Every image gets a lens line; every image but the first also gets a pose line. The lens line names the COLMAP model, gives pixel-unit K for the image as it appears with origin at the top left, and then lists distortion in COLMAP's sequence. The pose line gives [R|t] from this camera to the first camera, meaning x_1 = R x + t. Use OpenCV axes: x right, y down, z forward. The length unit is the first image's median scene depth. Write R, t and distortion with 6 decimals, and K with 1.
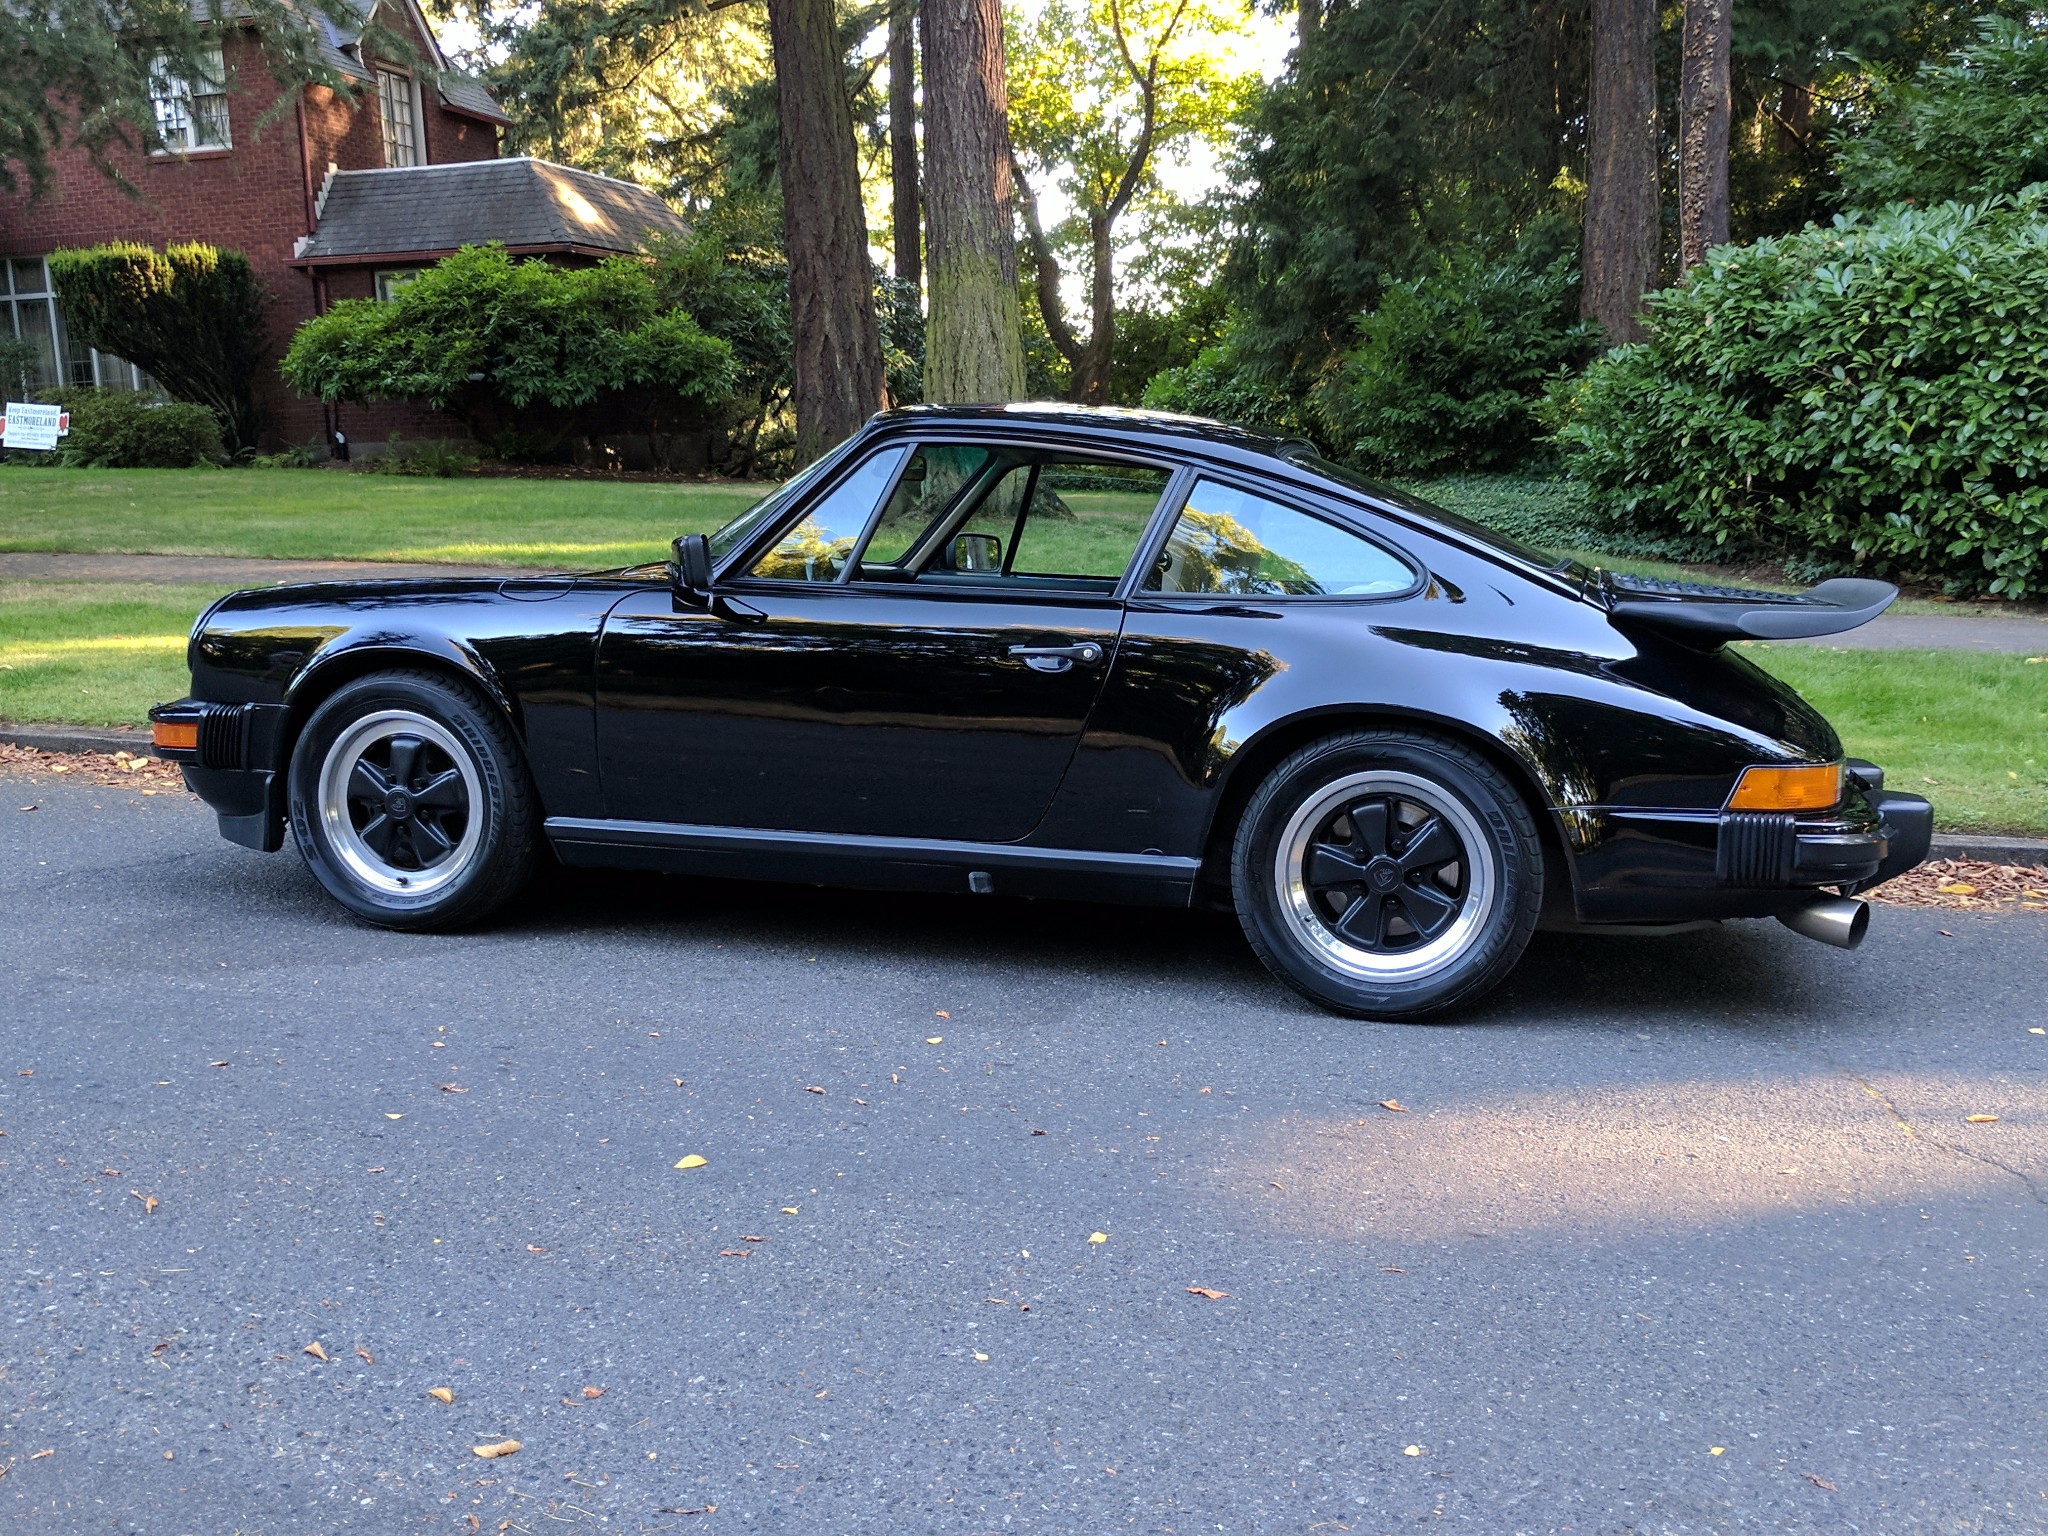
lens RADIAL K [[1929.6, 0, 1027.5], [0, 1929.6, 768.1], [0, 0, 1]] dist [-0.021064, 0.047102]
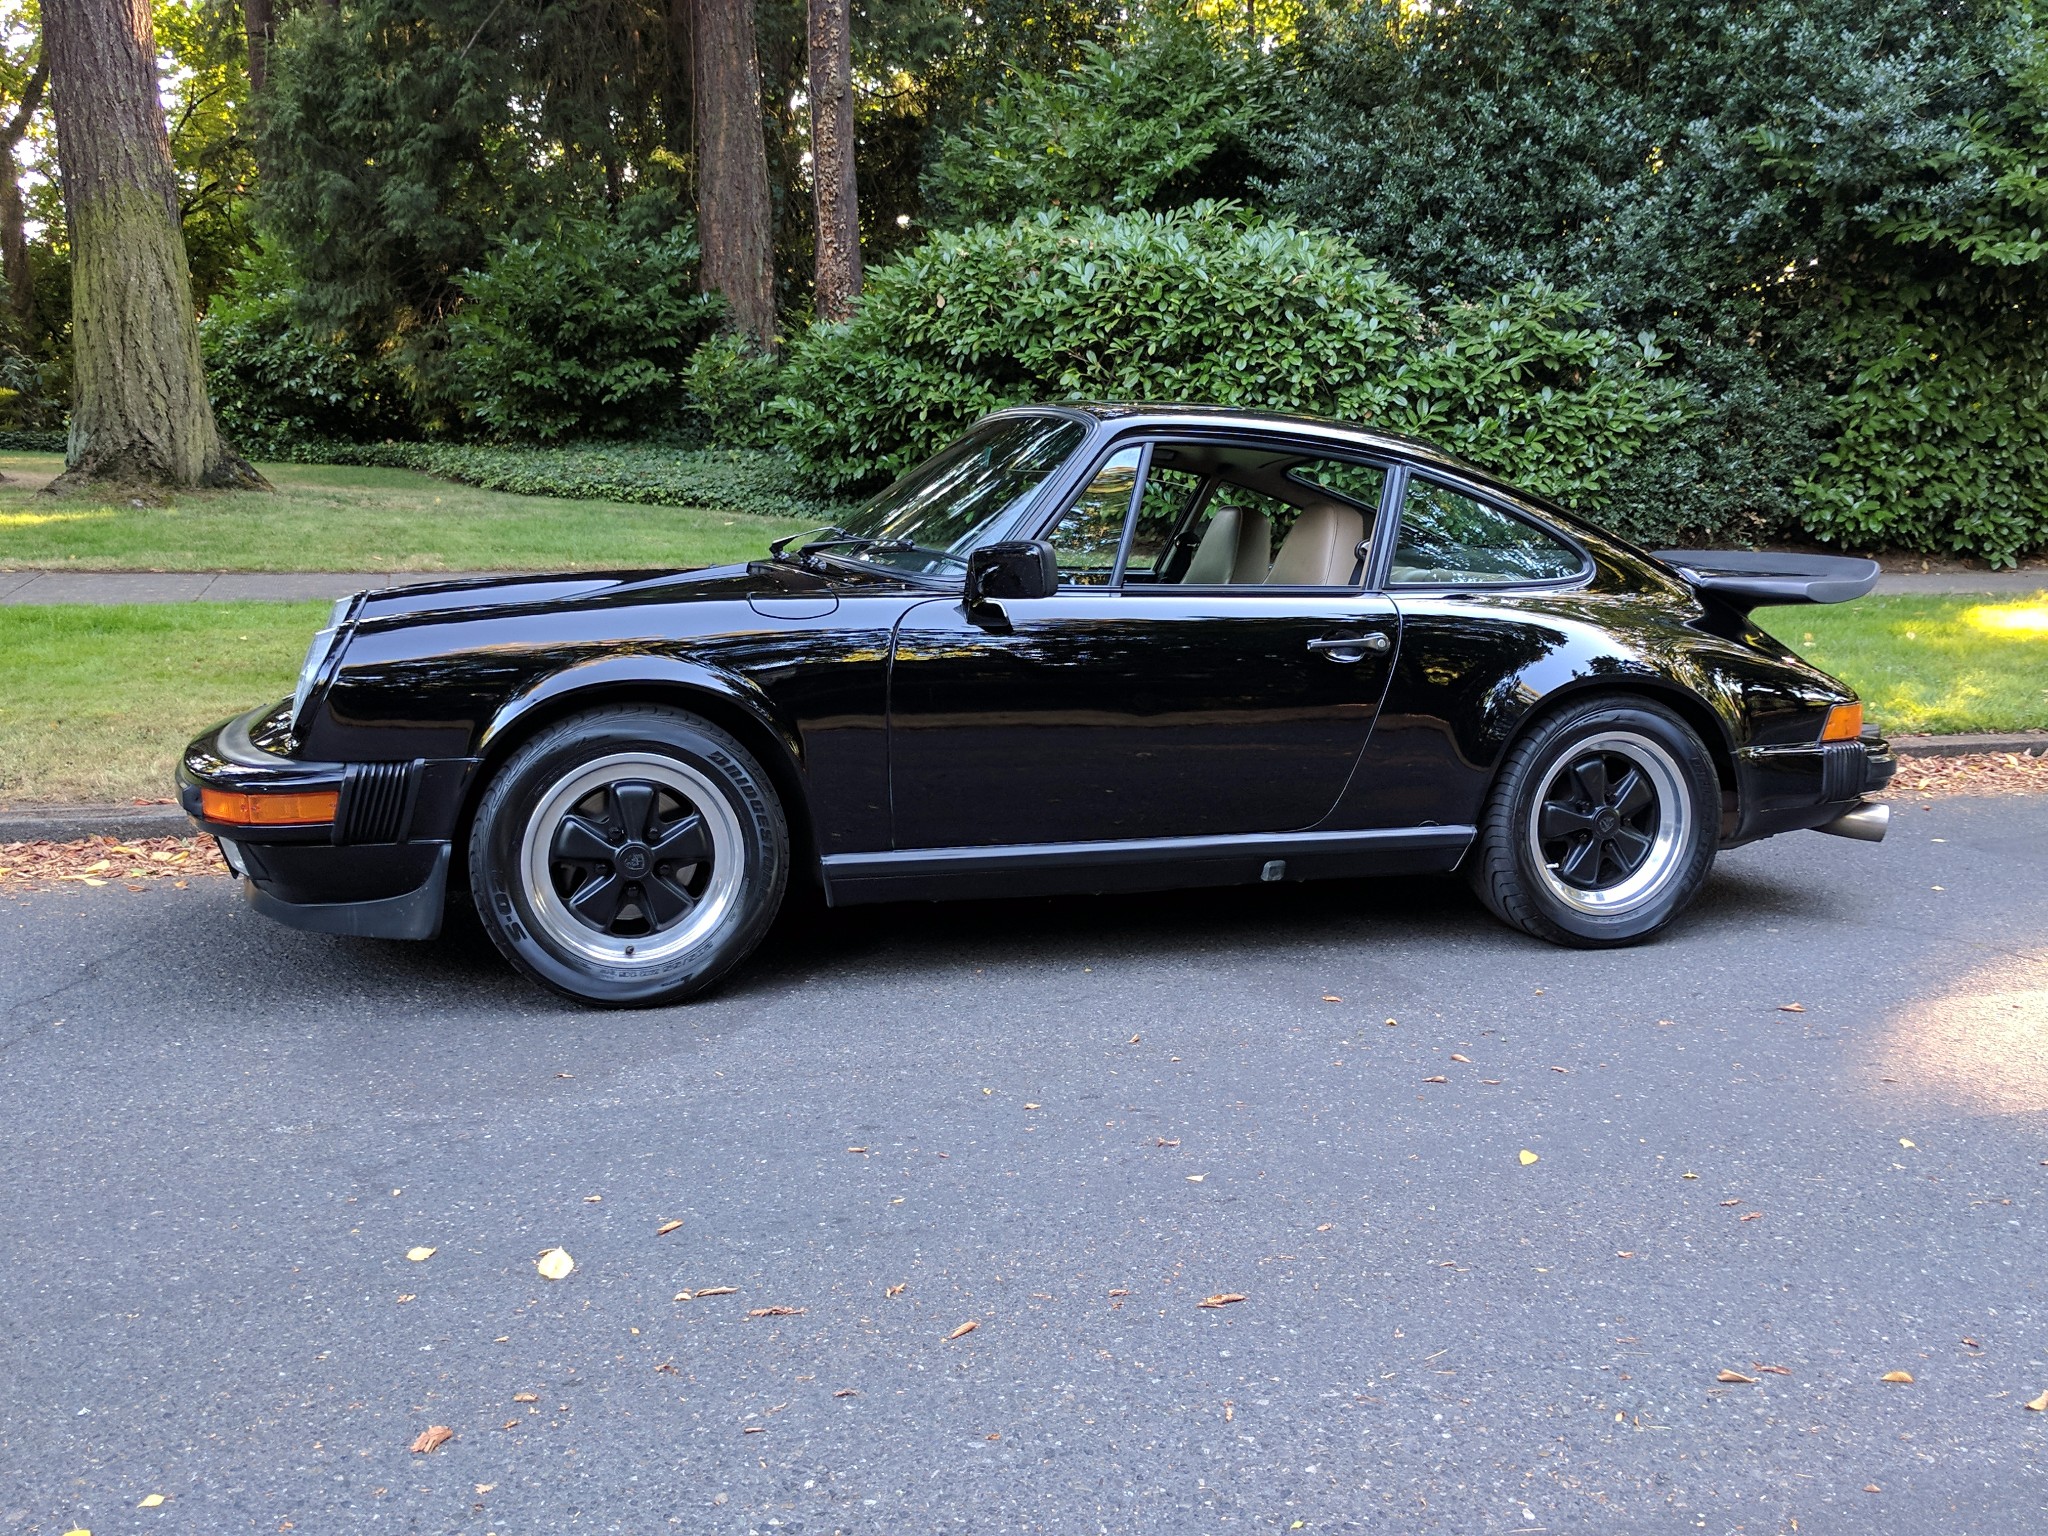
lens RADIAL K [[1929.6, 0, 1027.5], [0, 1929.6, 768.1], [0, 0, 1]] dist [-0.021064, 0.047102]
pose [[0.844267, -0.087301, 0.528765, -0.229583], [0.076332, 0.996172, 0.042595, -0.016783], [-0.530460, 0.004400, 0.847699, 0.065497]]
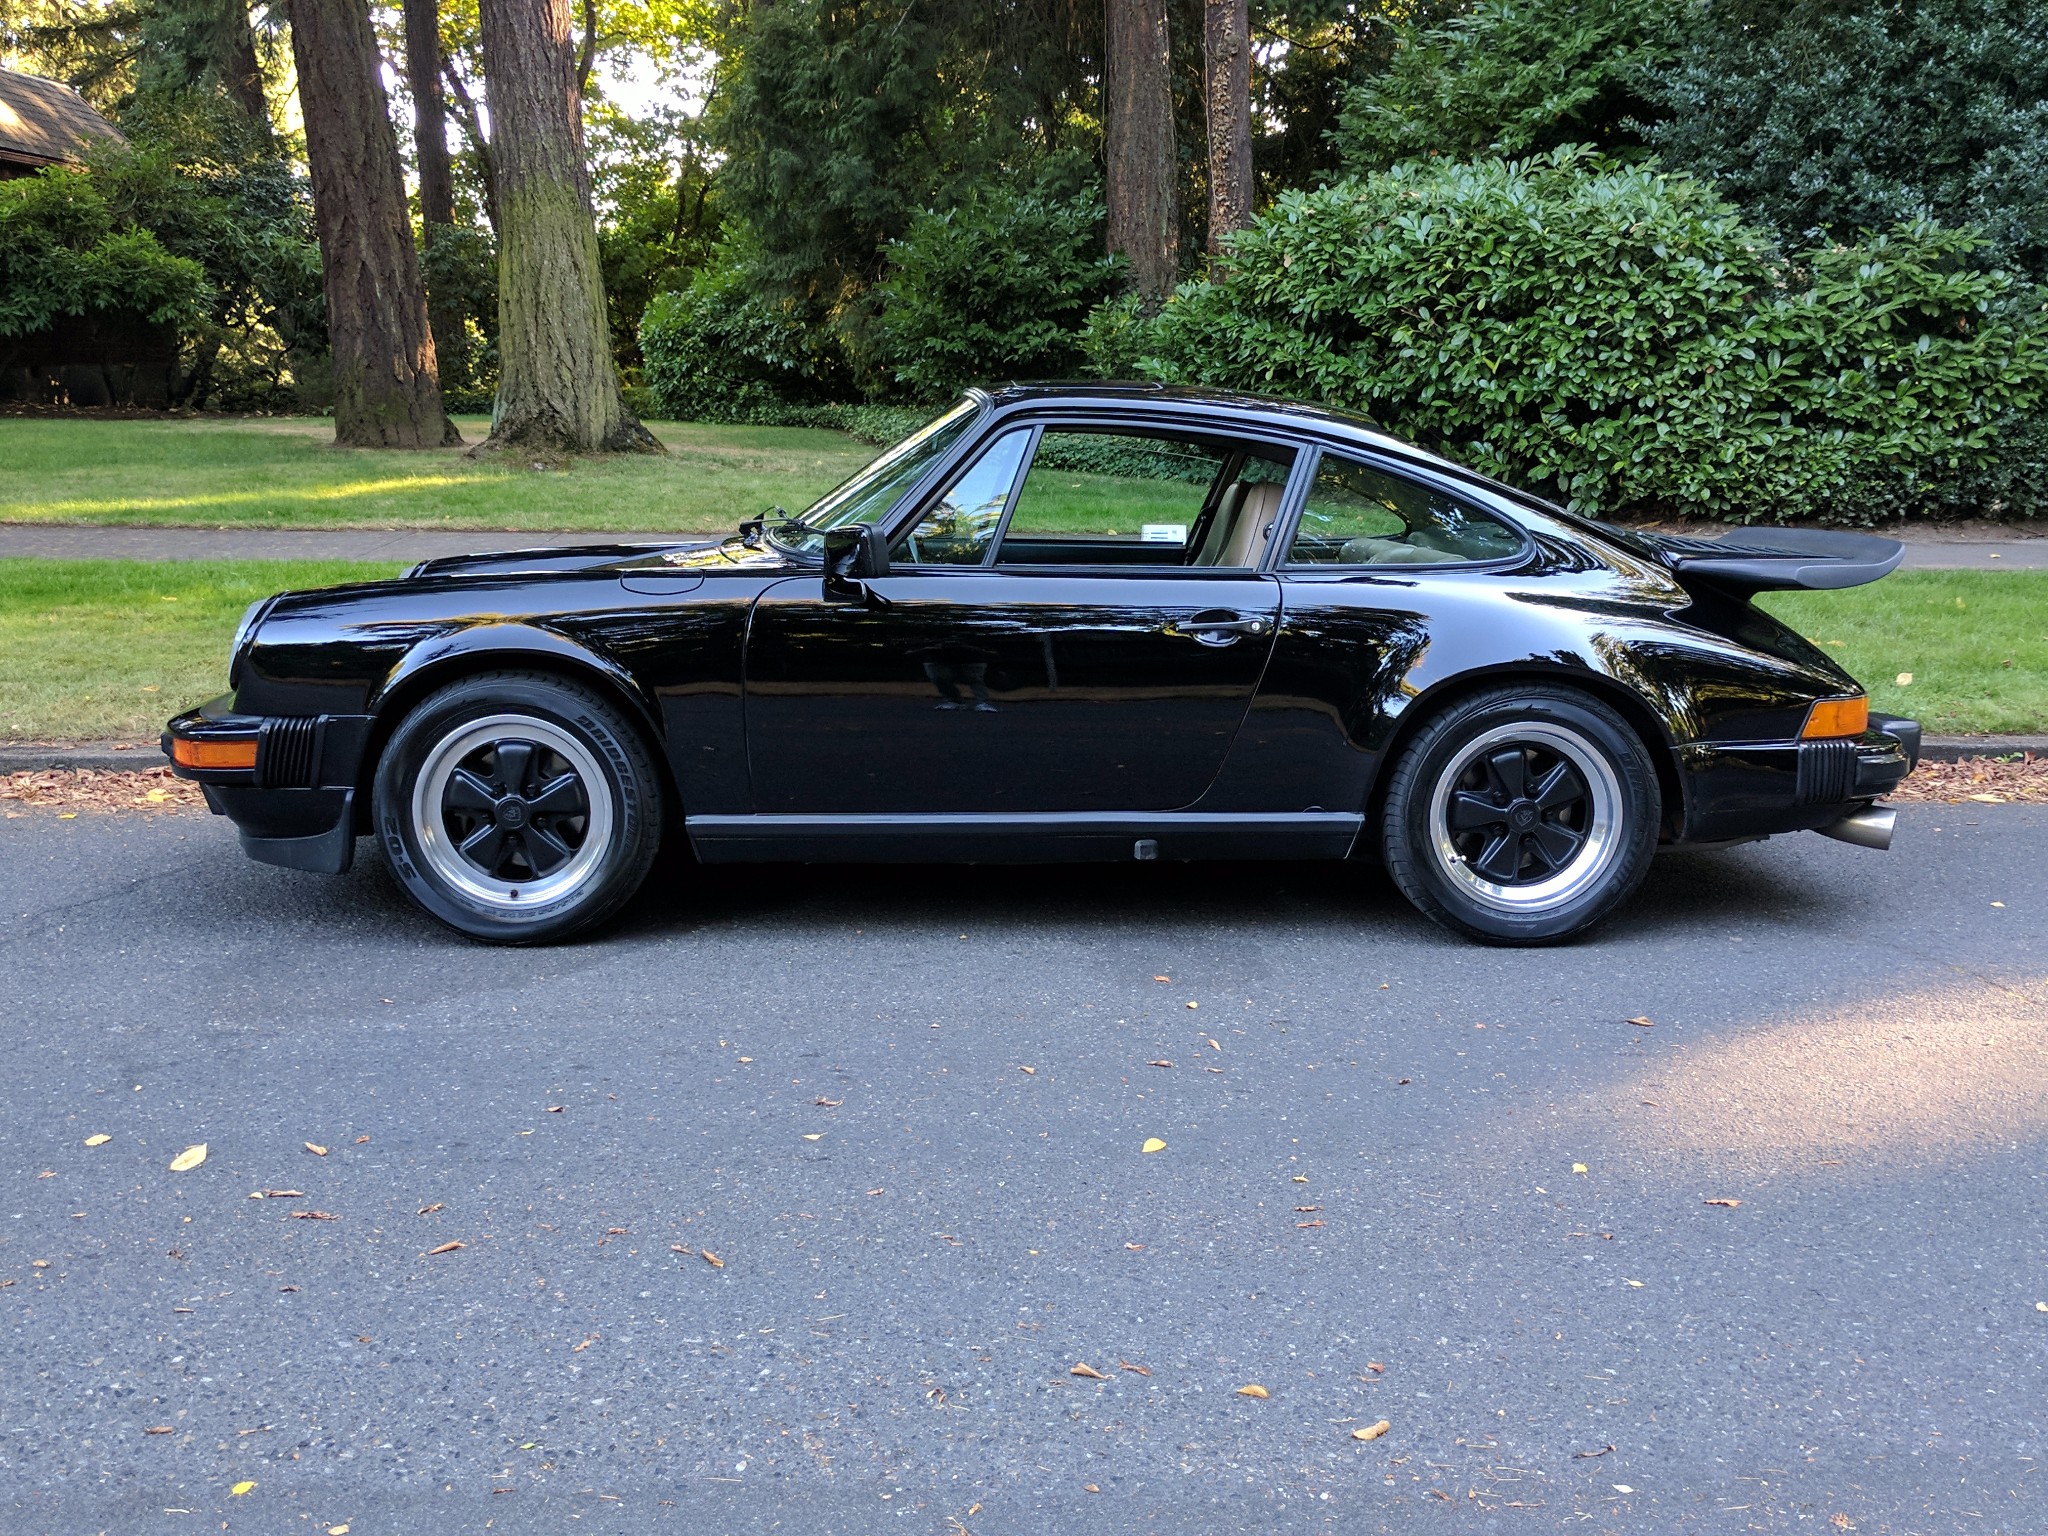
lens RADIAL K [[1929.6, 0, 1027.5], [0, 1929.6, 768.1], [0, 0, 1]] dist [-0.021064, 0.047102]
pose [[0.955062, -0.065401, 0.289102, -0.130284], [0.053355, 0.997355, 0.049361, -0.013398], [-0.291566, -0.031718, 0.956025, 0.007623]]
